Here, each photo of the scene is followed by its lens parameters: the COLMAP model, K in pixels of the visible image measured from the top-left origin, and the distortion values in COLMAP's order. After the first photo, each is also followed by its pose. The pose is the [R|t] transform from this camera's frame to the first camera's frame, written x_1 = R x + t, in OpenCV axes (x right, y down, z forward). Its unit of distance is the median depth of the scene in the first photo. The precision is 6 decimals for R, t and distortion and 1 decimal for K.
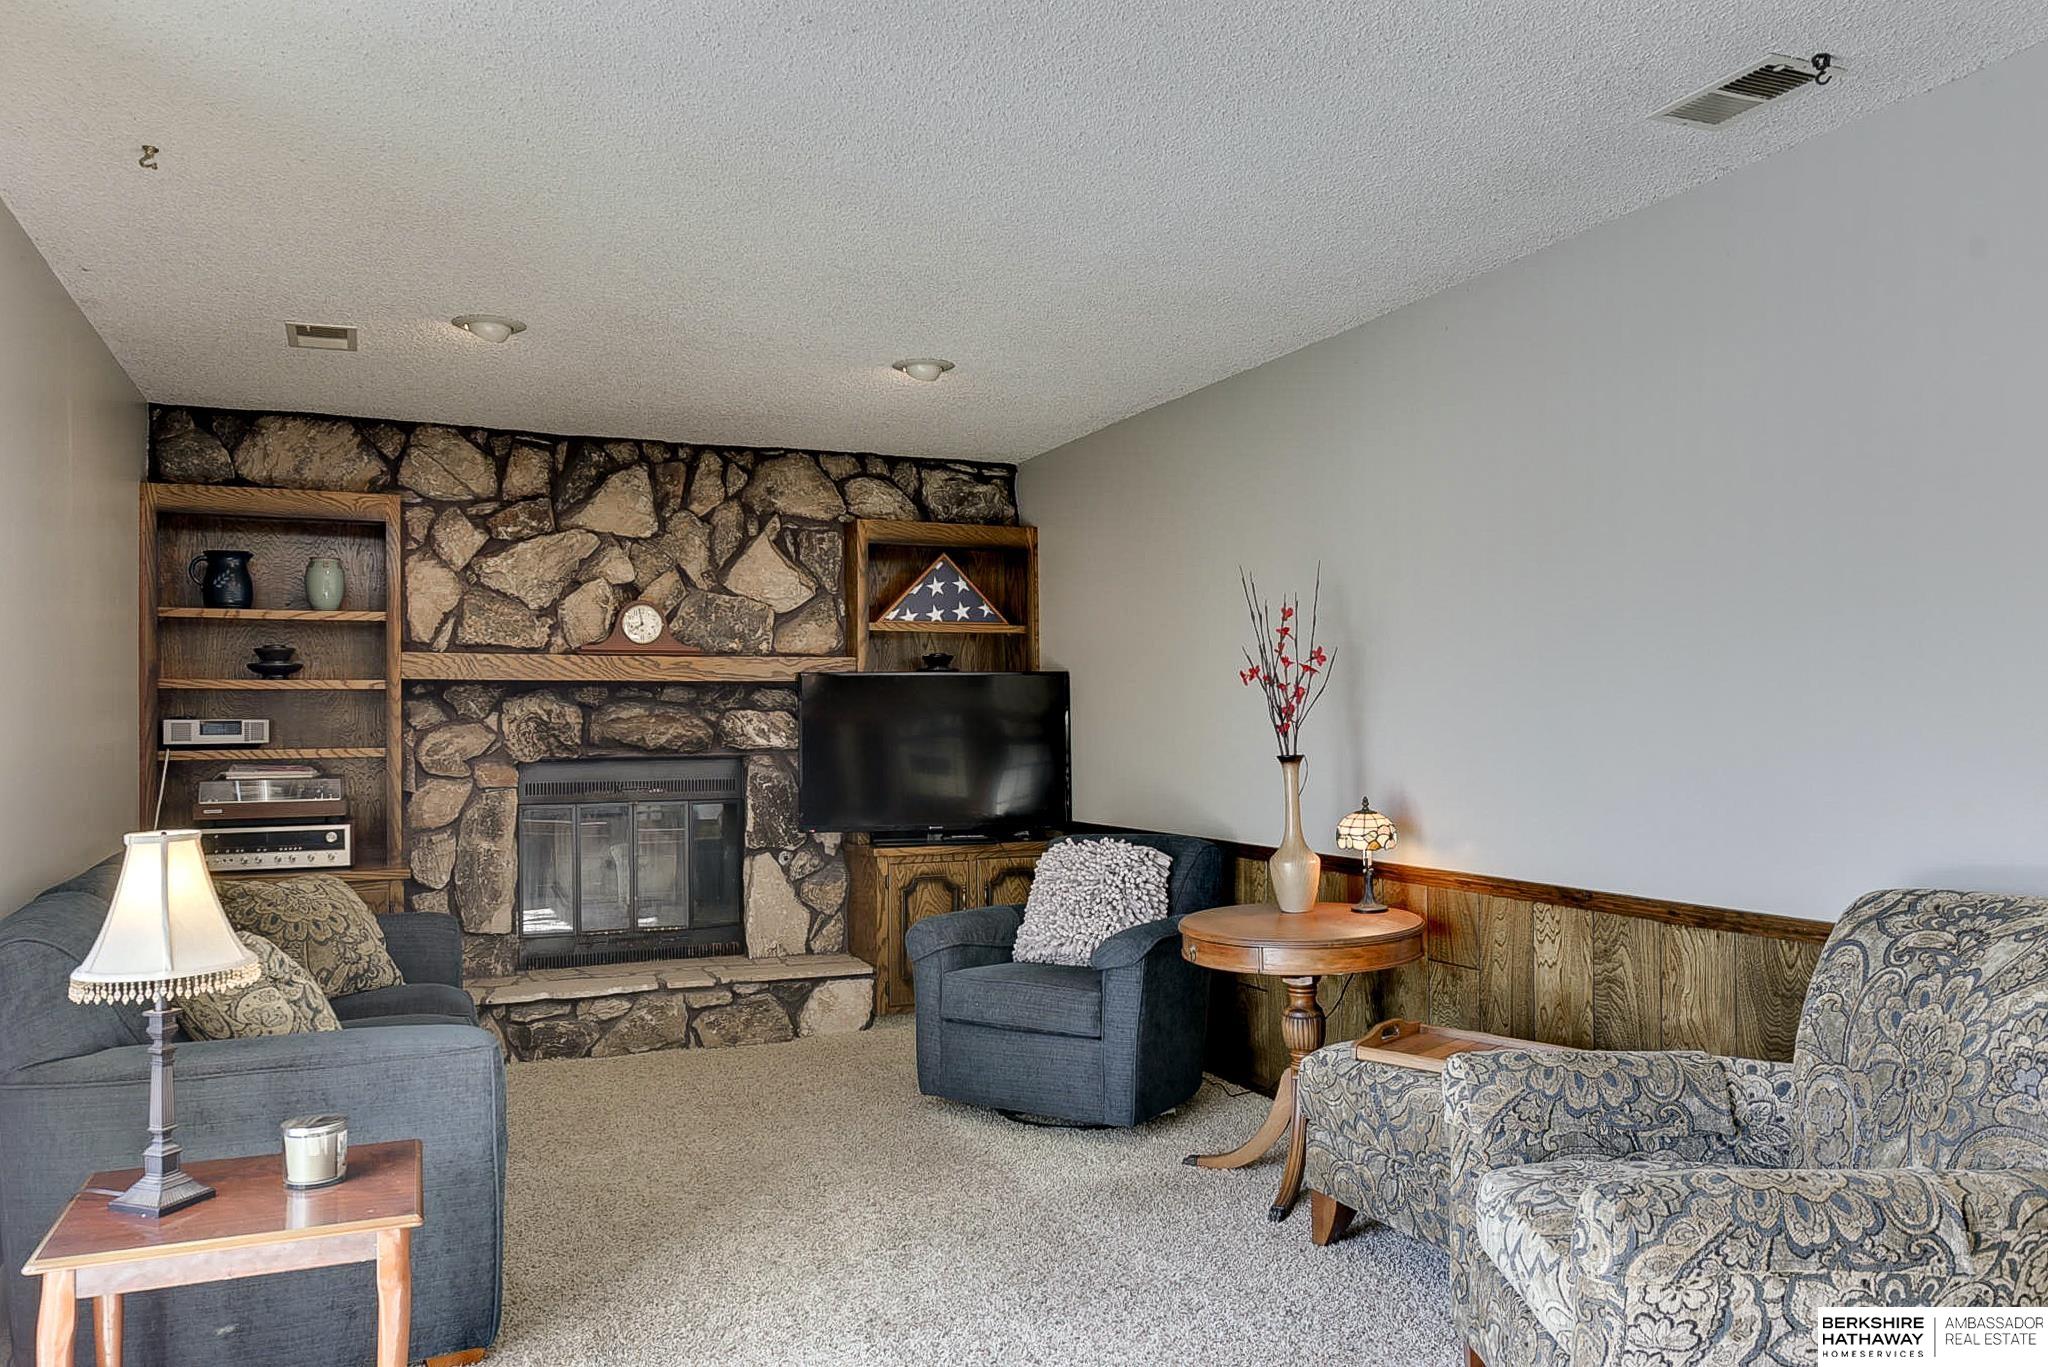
lens RADIAL K [[1464.7, 0, 1014.3], [0, 1464.7, 704.5], [0, 0, 1]] dist [0.004223, 0.002842]
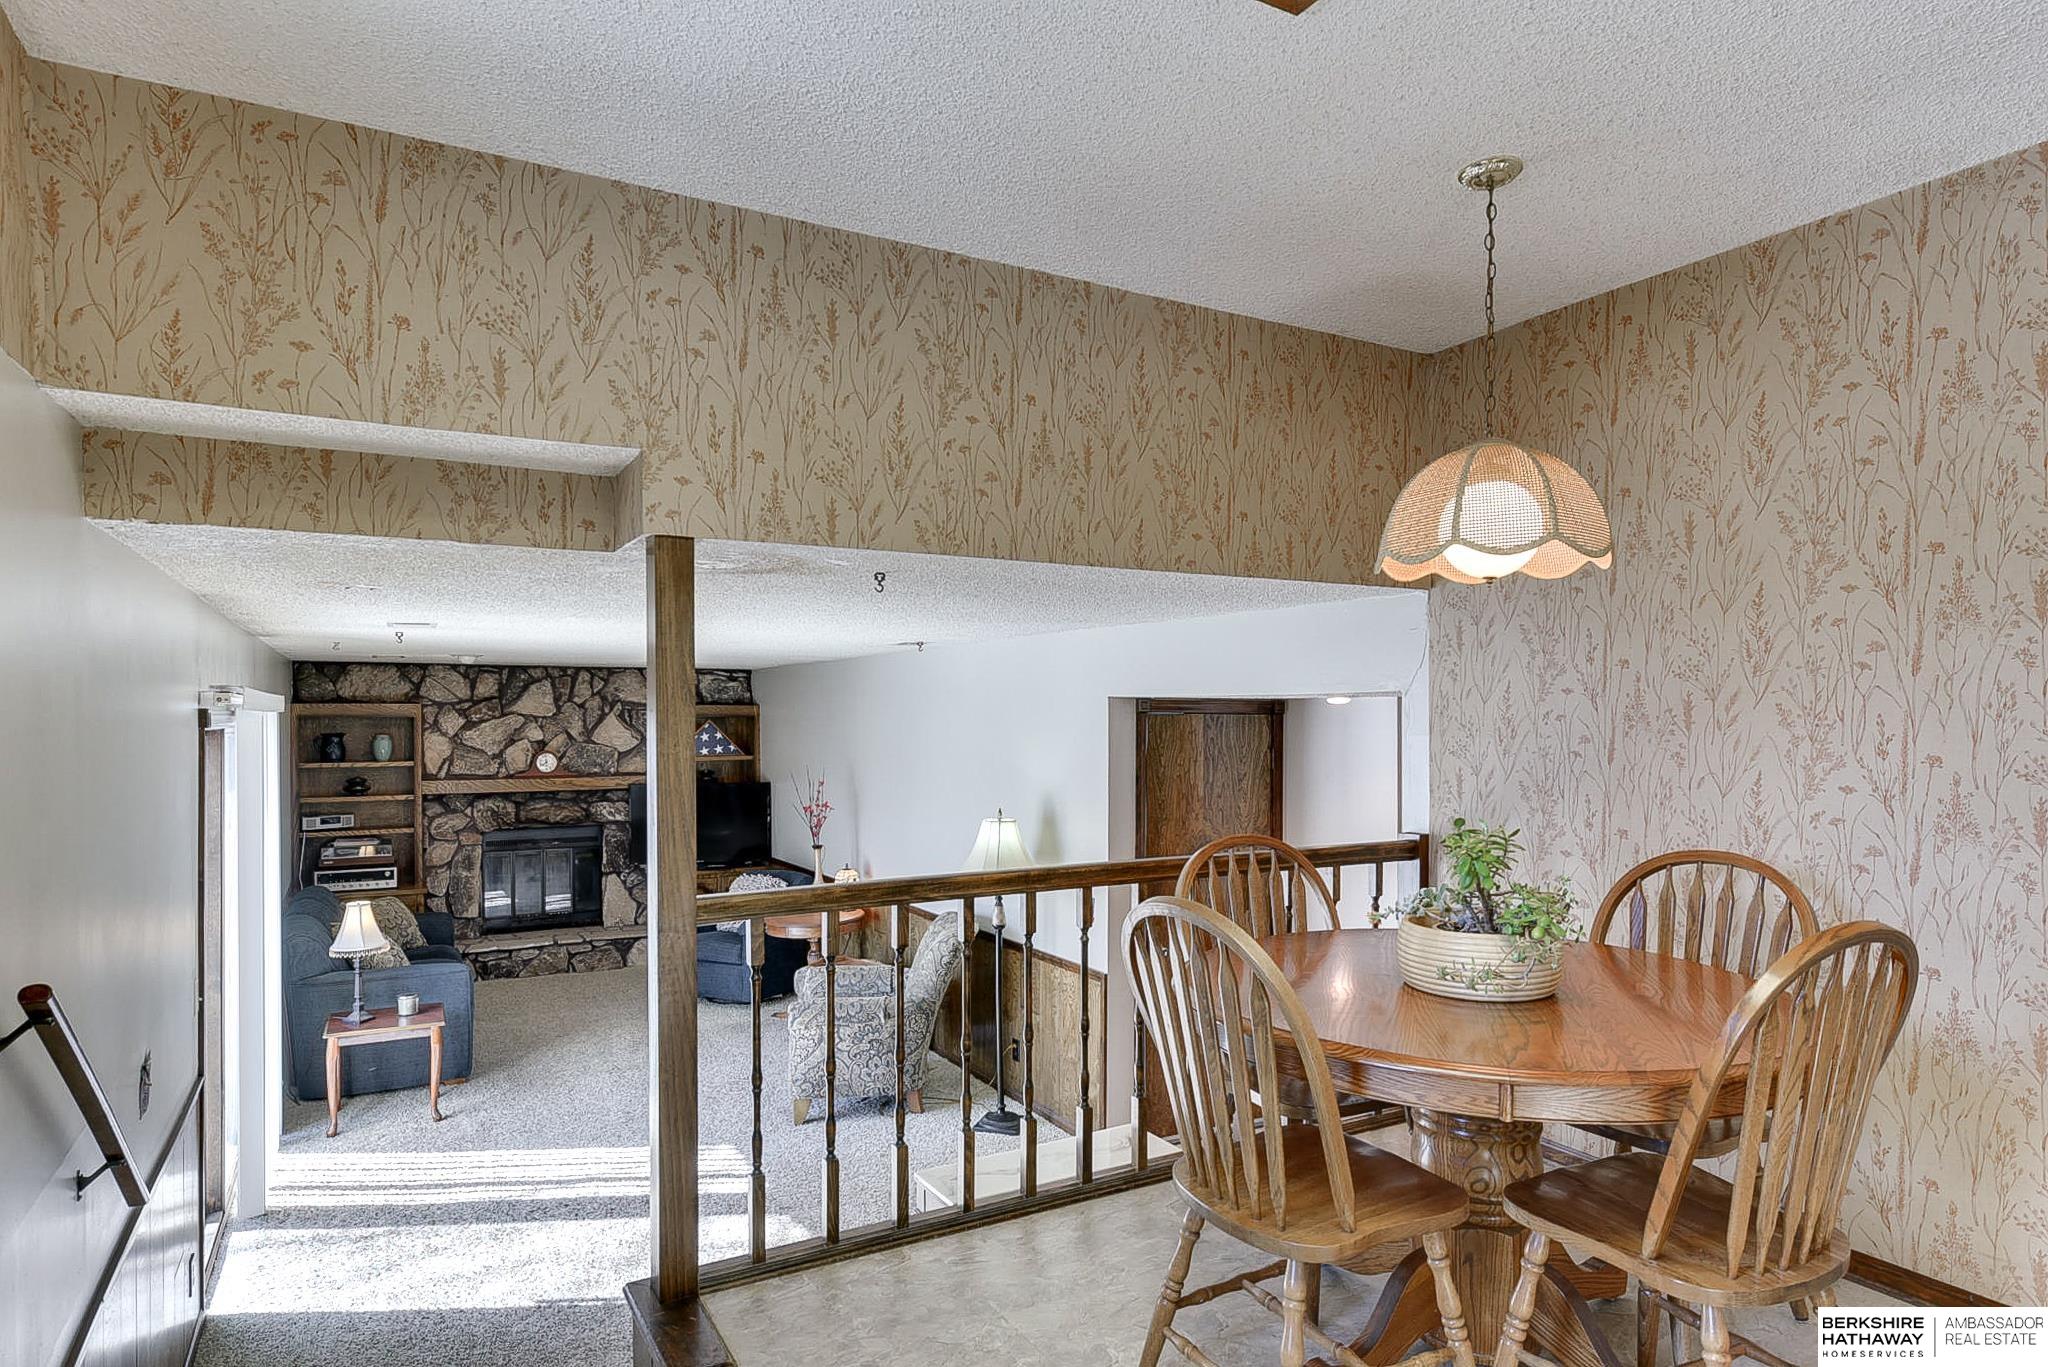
lens RADIAL K [[1174.1, 0, 1021.4], [0, 1174.1, 726.7], [0, 0, 1]] dist [0.010794, 0.000585]
pose [[0.995261, 0.006538, 0.097015, 0.242858], [-0.008670, 0.999730, 0.021570, -0.148434], [-0.096847, -0.022309, 0.995049, -0.681754]]
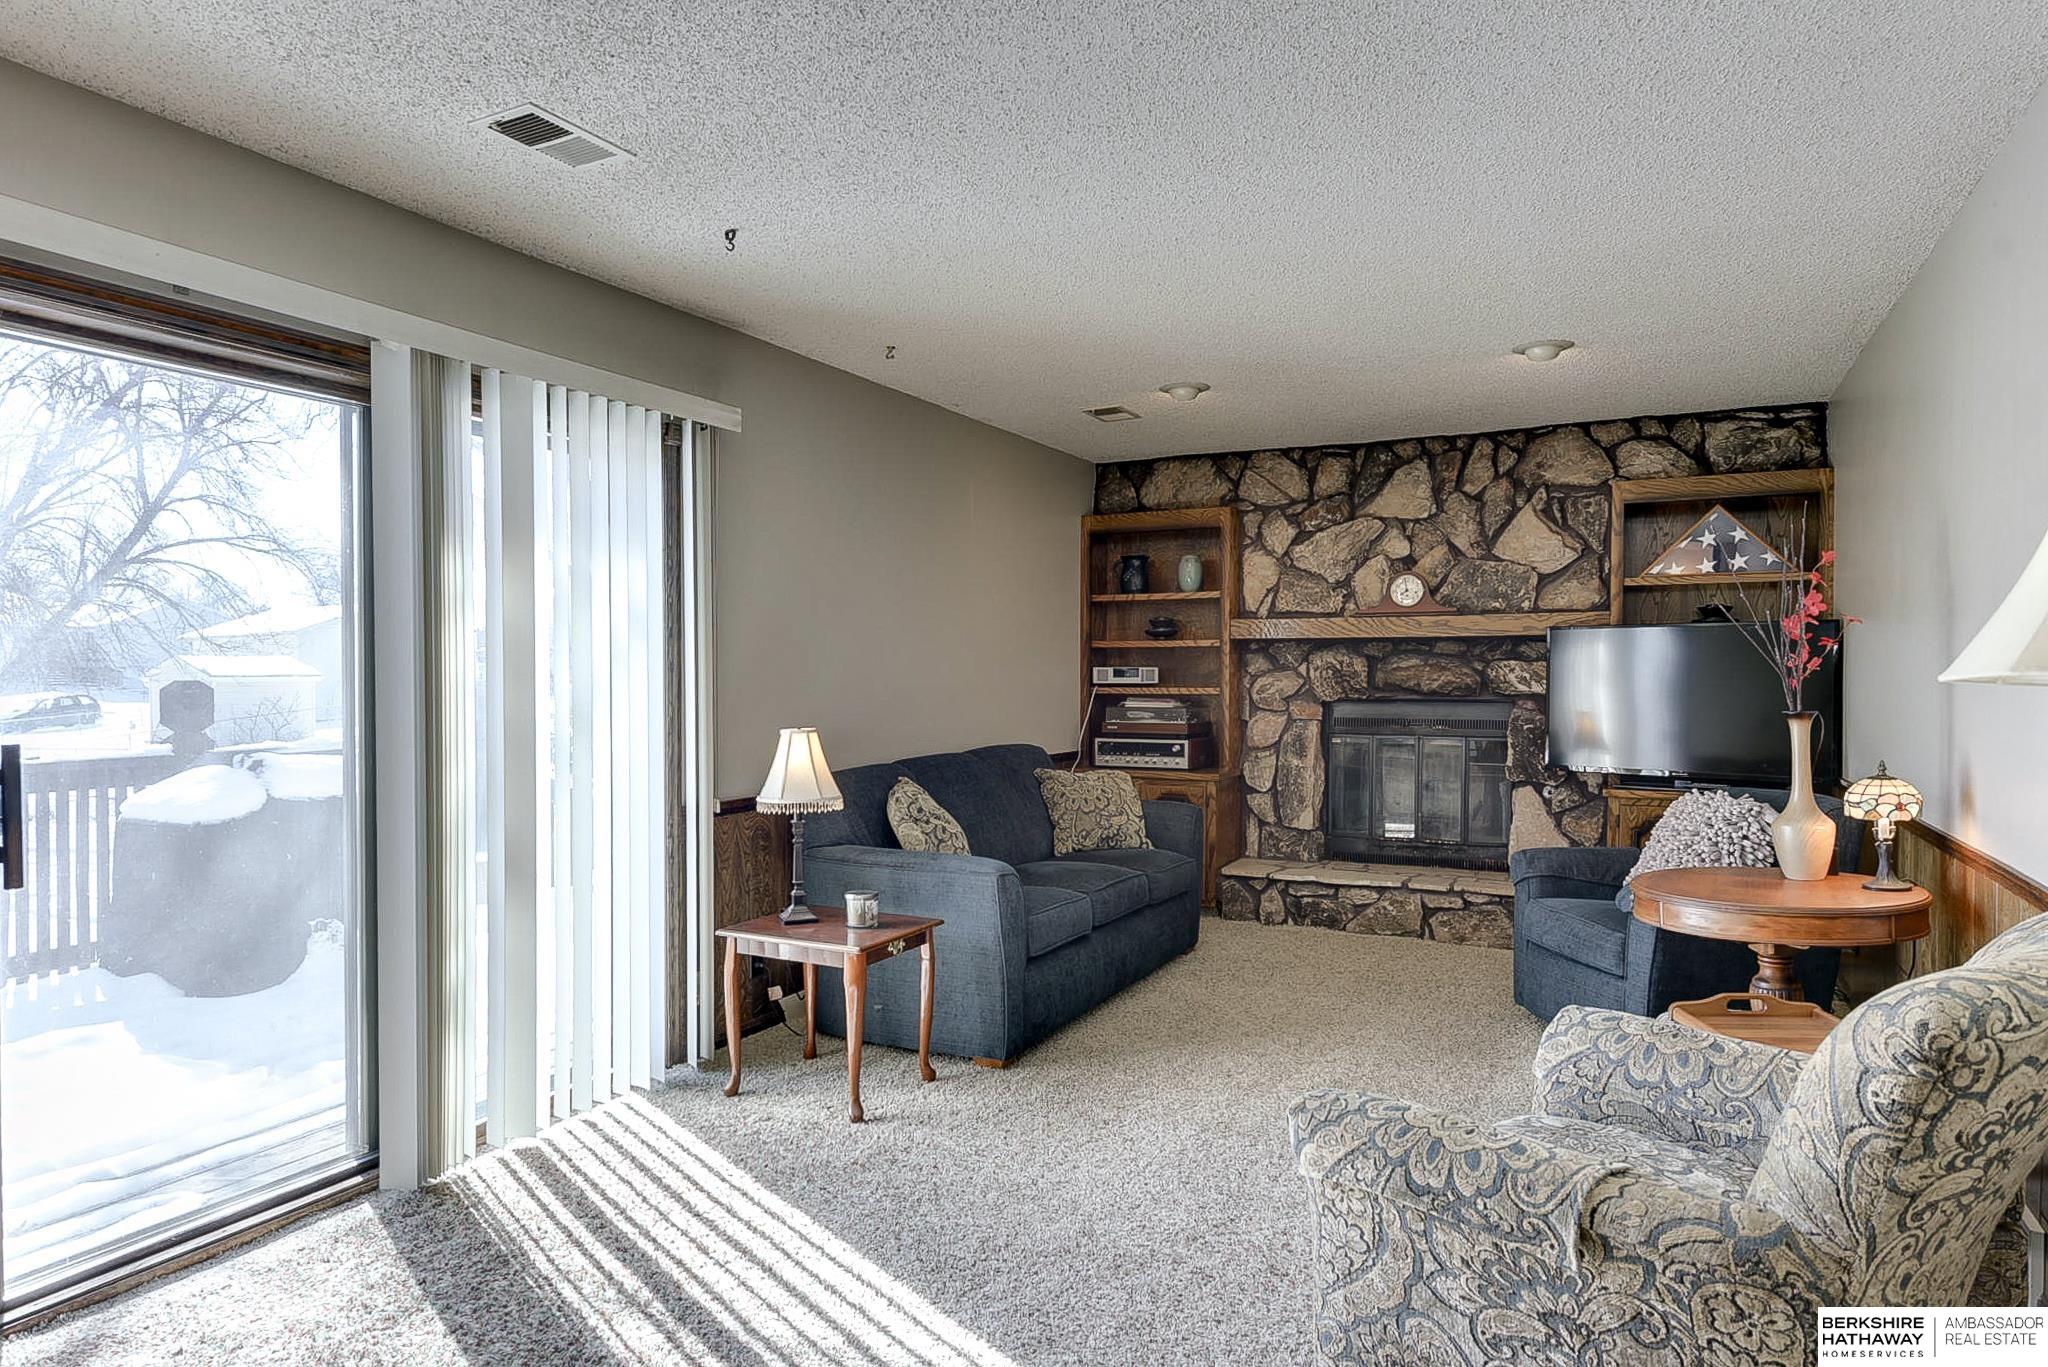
lens RADIAL K [[1251.3, 0, 985.4], [0, 1251.3, 690.7], [0, 0, 1]] dist [0.001956, 0.000700]
pose [[0.621353, 0.018313, -0.783317, 0.358021], [0.005998, 0.999586, 0.028127, -0.002867], [0.783508, -0.022175, 0.620986, 0.074129]]
